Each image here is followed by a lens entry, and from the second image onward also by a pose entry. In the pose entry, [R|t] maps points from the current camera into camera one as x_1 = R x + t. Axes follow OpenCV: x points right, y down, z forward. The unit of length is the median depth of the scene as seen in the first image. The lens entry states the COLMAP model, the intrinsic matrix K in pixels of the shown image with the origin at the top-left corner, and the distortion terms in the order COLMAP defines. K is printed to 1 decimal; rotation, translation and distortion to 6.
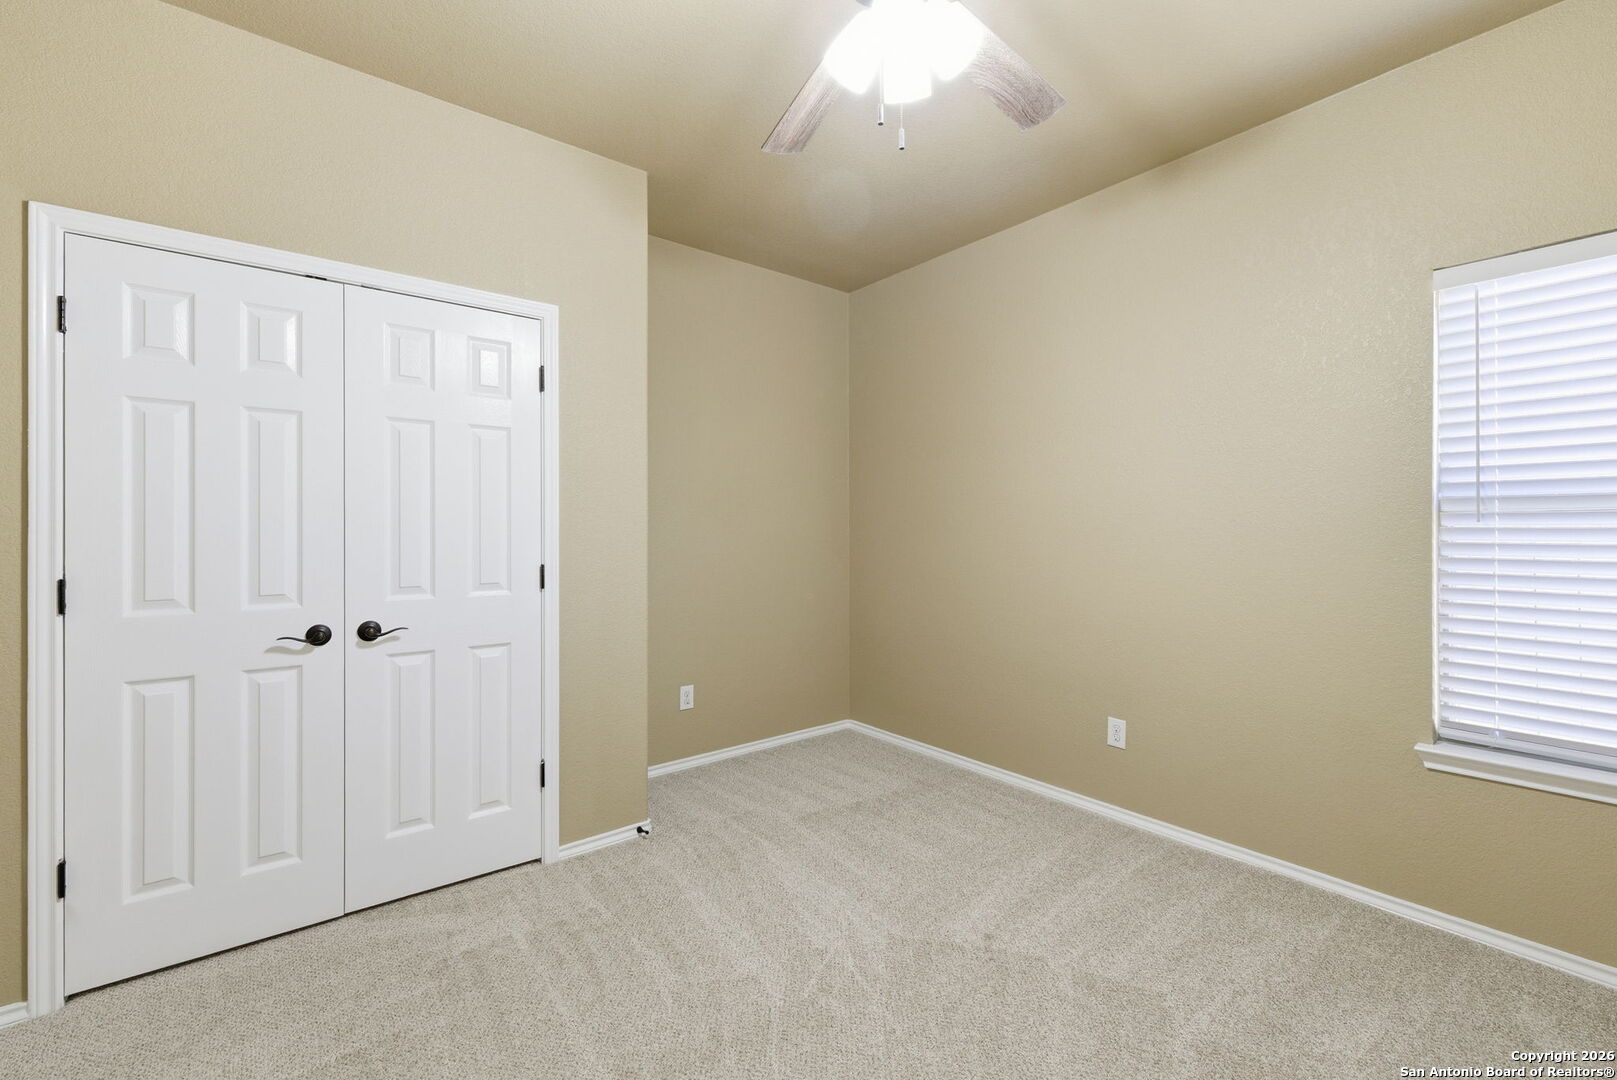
lens RADIAL K [[687.6, 0, 812.4], [0, 687.6, 531.8], [0, 0, 1]] dist [0.001404, -0.000608]
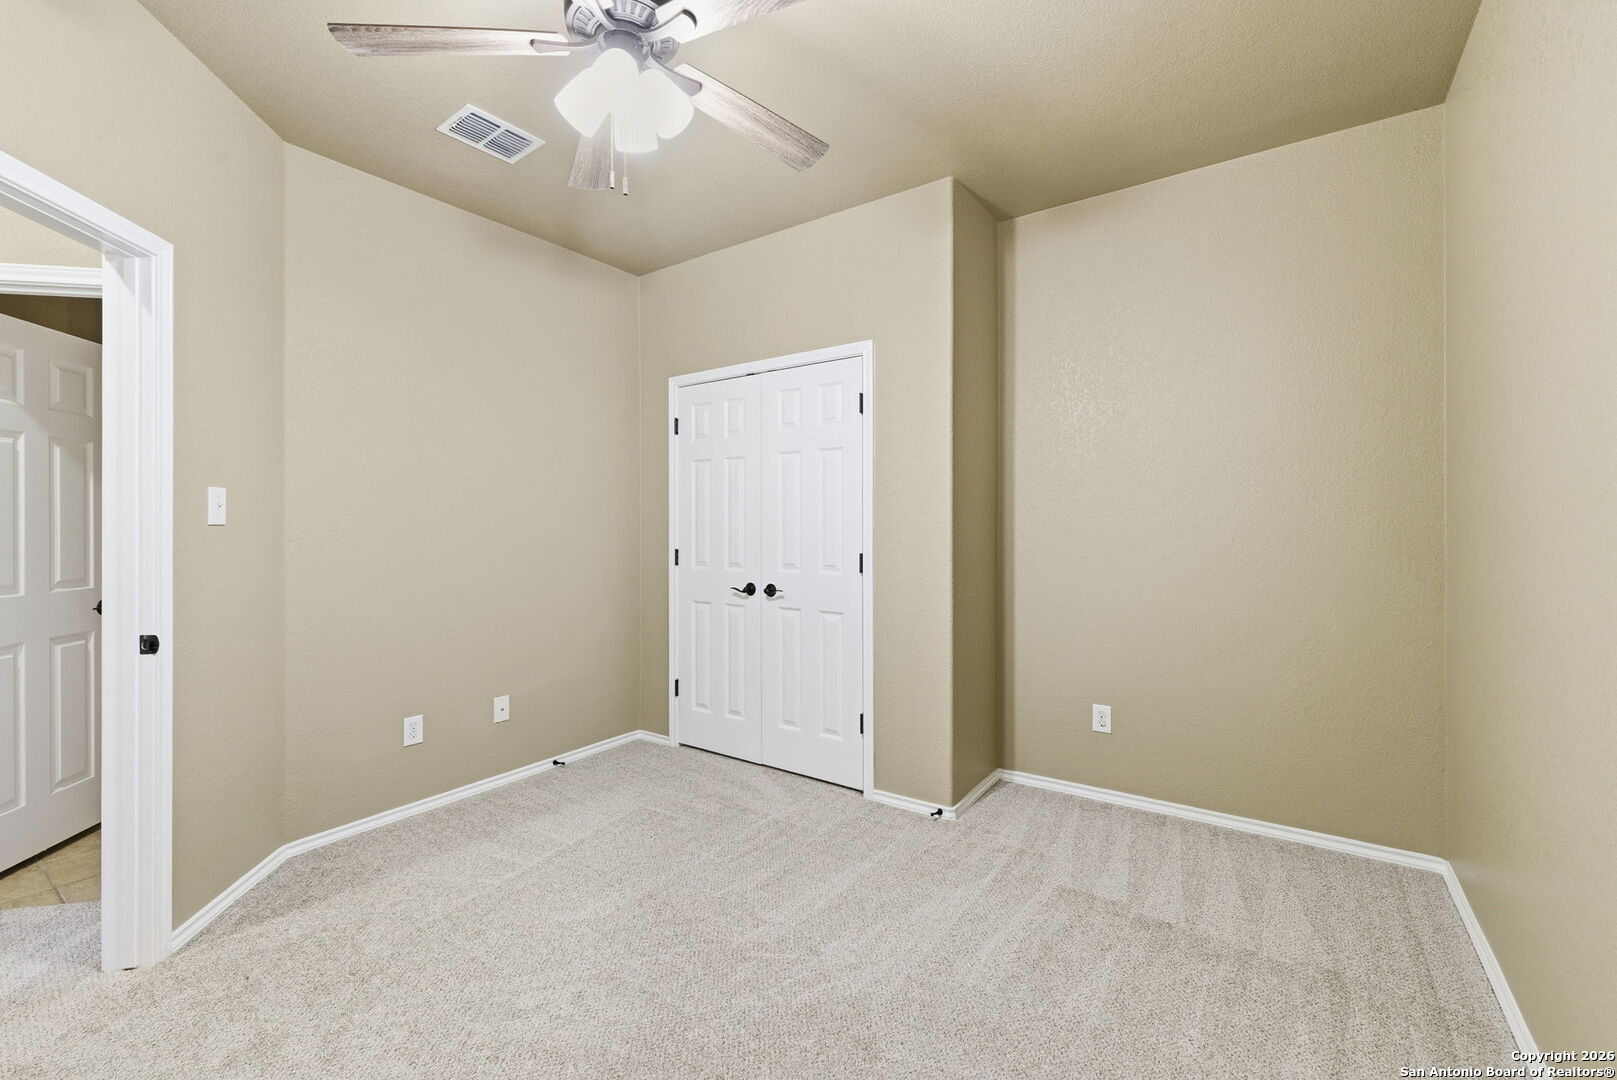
lens RADIAL K [[687.6, 0, 812.4], [0, 687.6, 531.8], [0, 0, 1]] dist [0.001404, -0.000608]
pose [[0.263975, 0.005296, -0.964515, 0.786660], [-0.000792, 0.999986, 0.005274, 0.001703], [0.964529, -0.000628, 0.263975, 0.598085]]
